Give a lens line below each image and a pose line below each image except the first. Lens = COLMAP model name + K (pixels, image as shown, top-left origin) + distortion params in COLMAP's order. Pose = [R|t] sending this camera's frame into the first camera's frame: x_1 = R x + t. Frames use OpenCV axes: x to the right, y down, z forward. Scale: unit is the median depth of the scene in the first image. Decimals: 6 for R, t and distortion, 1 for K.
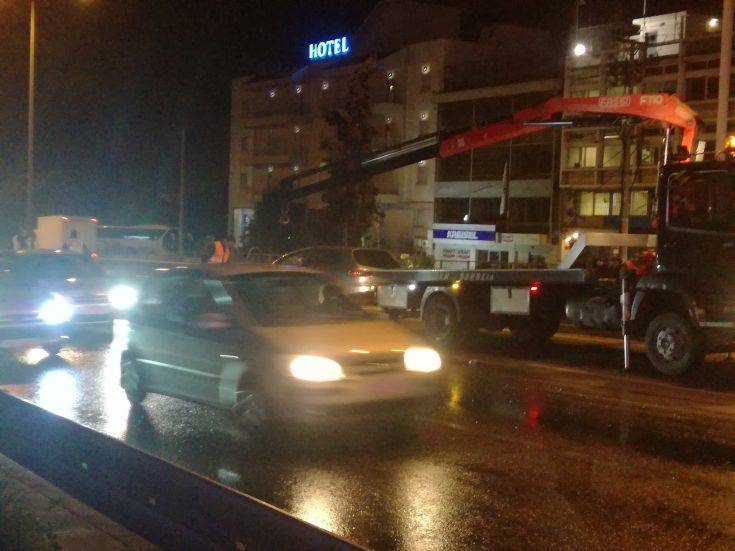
lens RADIAL K [[1058.9, 0, 366.4], [0, 1058.9, 273.4], [0, 0, 1]] dist [0.035064, 0.000000]
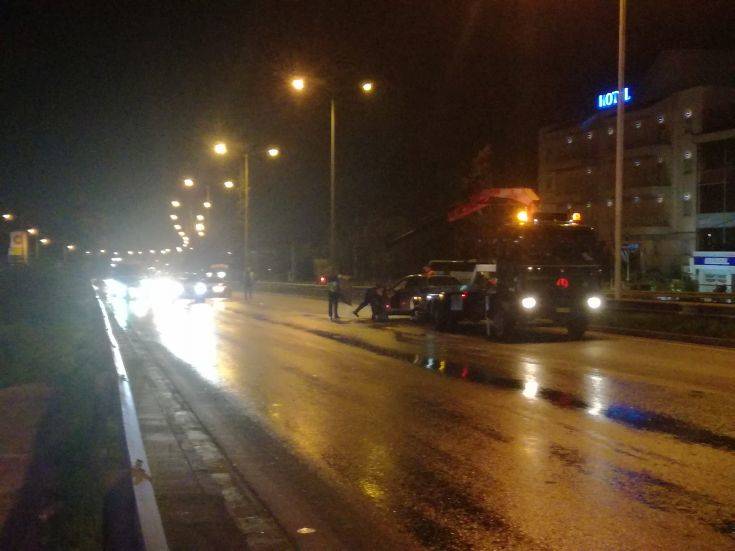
lens RADIAL K [[1058.9, 0, 367.6], [0, 1058.9, 275.3], [0, 0, 1]] dist [0.035064, 0.000000]
pose [[0.933737, -0.021964, -0.357286, 0.140031], [0.012204, 0.999489, -0.029549, 0.006662], [0.357753, 0.023231, 0.933527, -0.163911]]
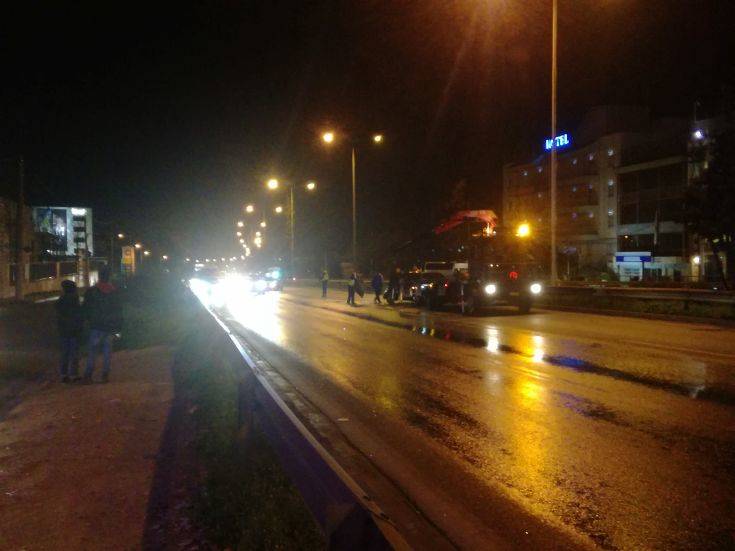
lens RADIAL K [[779.9, 0, 367.8], [0, 779.9, 274.9], [0, 0, 1]] dist [0.014197, 0.000000]
pose [[0.927149, -0.037543, -0.372808, 0.149440], [0.028780, 0.999164, -0.029043, 0.008339], [0.373586, 0.016198, 0.927454, -0.186736]]
